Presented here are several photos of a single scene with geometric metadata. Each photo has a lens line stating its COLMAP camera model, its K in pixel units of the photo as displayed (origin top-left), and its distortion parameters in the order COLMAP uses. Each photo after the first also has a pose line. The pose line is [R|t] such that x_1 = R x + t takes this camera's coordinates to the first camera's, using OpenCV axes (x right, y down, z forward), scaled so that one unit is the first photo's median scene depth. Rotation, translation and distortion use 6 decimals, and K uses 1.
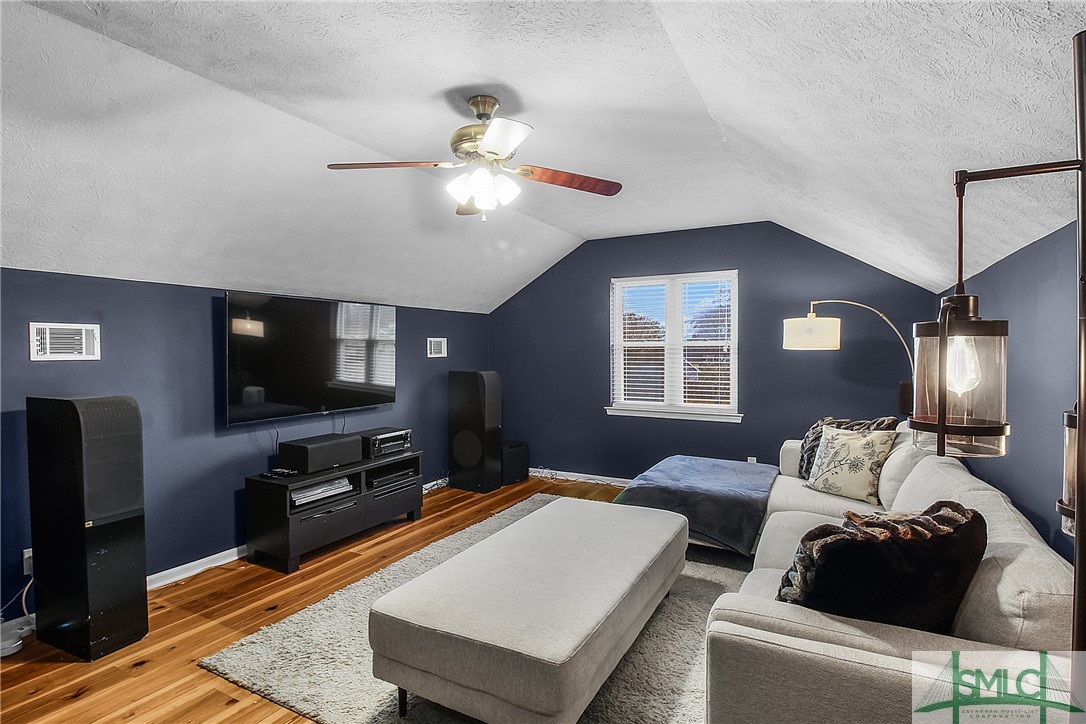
lens RADIAL K [[544.1, 0, 543.0], [0, 544.1, 362.0], [0, 0, 1]] dist [0.000024, -0.000022]
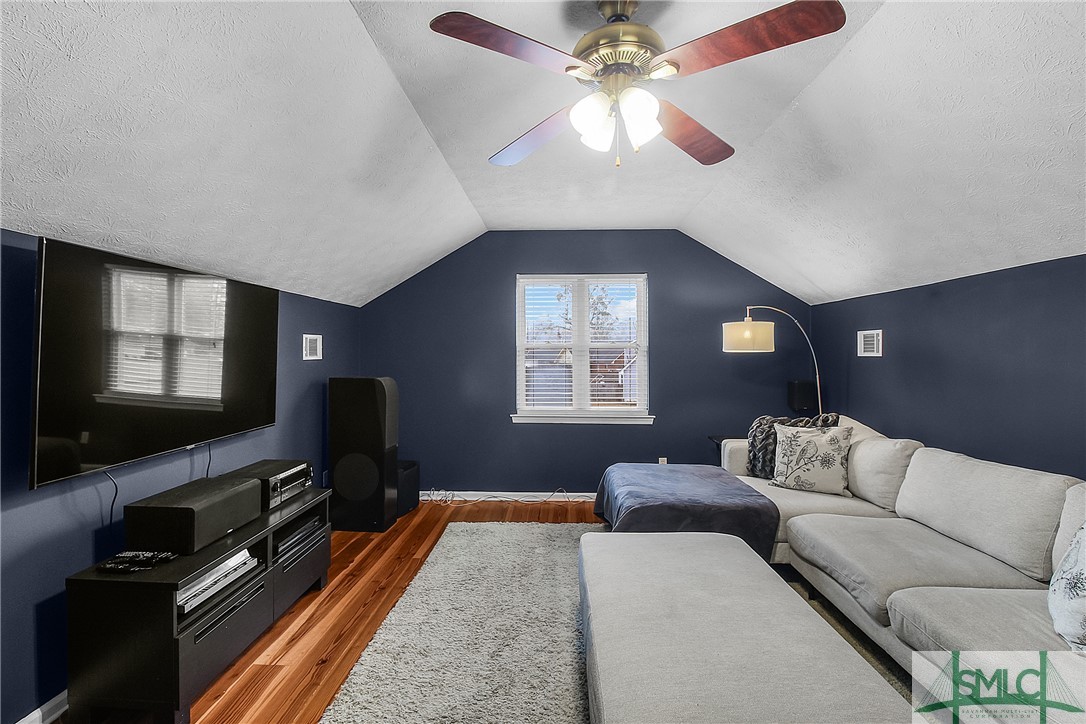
lens RADIAL K [[516.7, 0, 541.2], [0, 516.7, 342.6], [0, 0, 1]] dist [-0.000530, -0.013190]
pose [[0.896255, 0.013161, 0.443344, -0.281230], [0.005383, 0.999163, -0.040543, -0.002200], [-0.443507, 0.038723, 0.895434, 0.255679]]
